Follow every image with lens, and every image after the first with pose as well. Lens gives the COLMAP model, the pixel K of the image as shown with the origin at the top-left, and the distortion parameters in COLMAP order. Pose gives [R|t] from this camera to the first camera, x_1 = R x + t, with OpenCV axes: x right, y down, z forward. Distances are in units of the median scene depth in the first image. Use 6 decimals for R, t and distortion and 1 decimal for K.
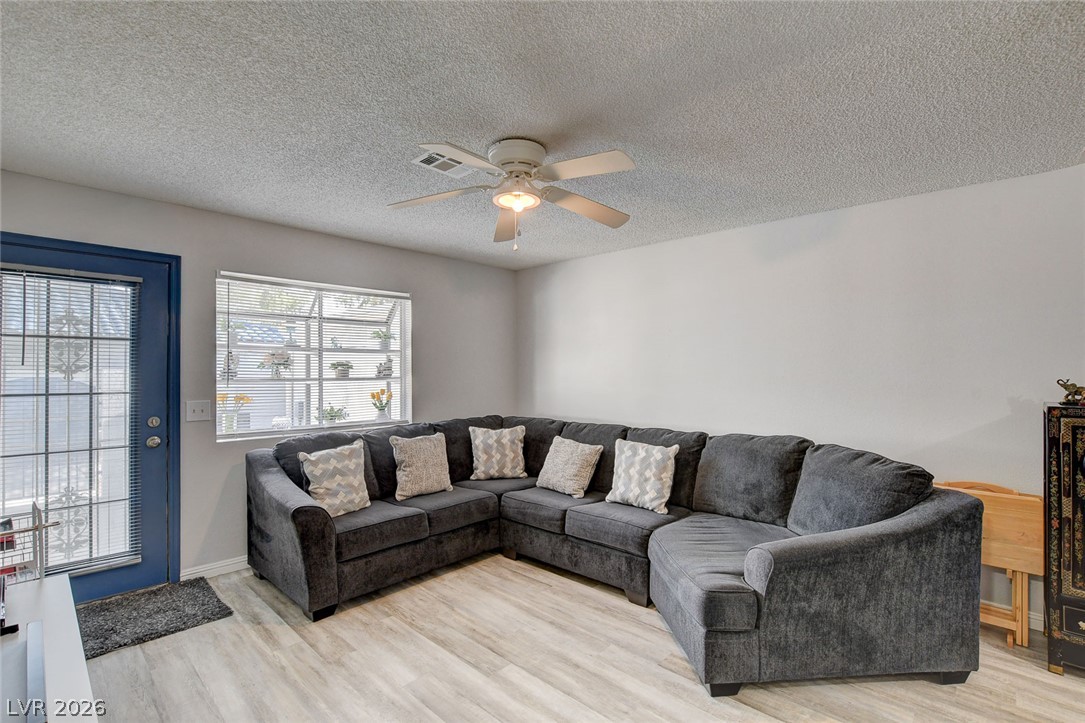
lens RADIAL K [[500.2, 0, 540.1], [0, 500.2, 366.7], [0, 0, 1]] dist [-0.033837, 0.006394]
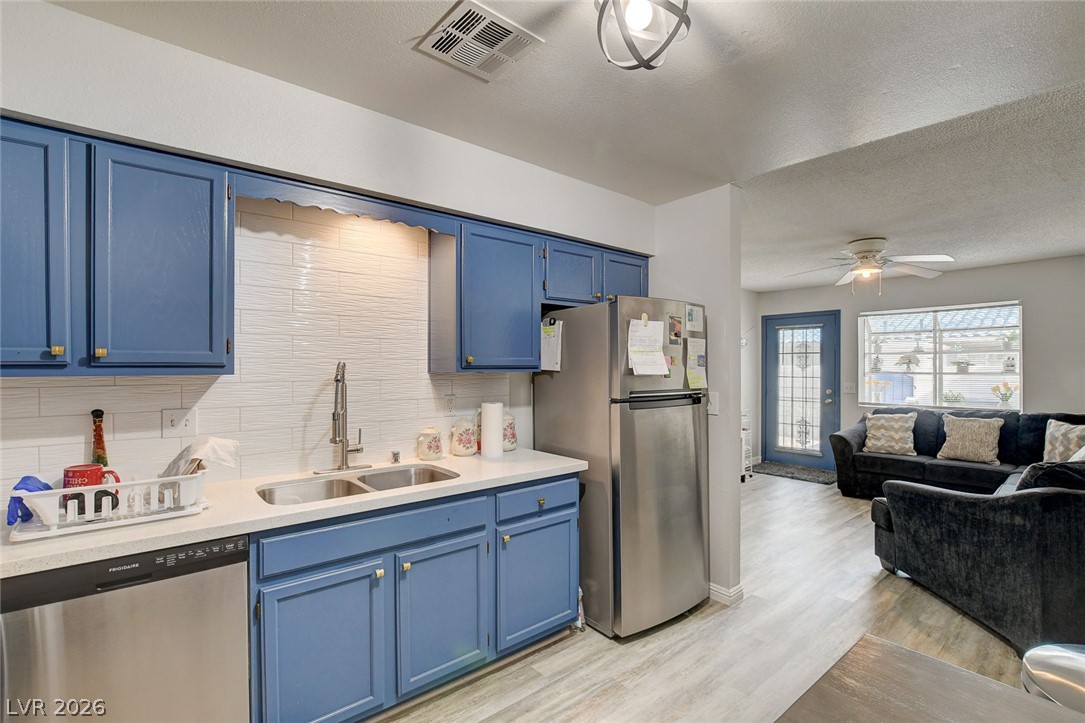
lens RADIAL K [[498.5, 0, 539.2], [0, 498.5, 366.5], [0, 0, 1]] dist [-0.031038, 0.006589]
pose [[-0.124375, 0.001563, -0.992234, 1.469839], [0.009482, 0.999955, 0.000387, -0.006309], [0.992190, -0.009360, -0.124384, 0.052567]]
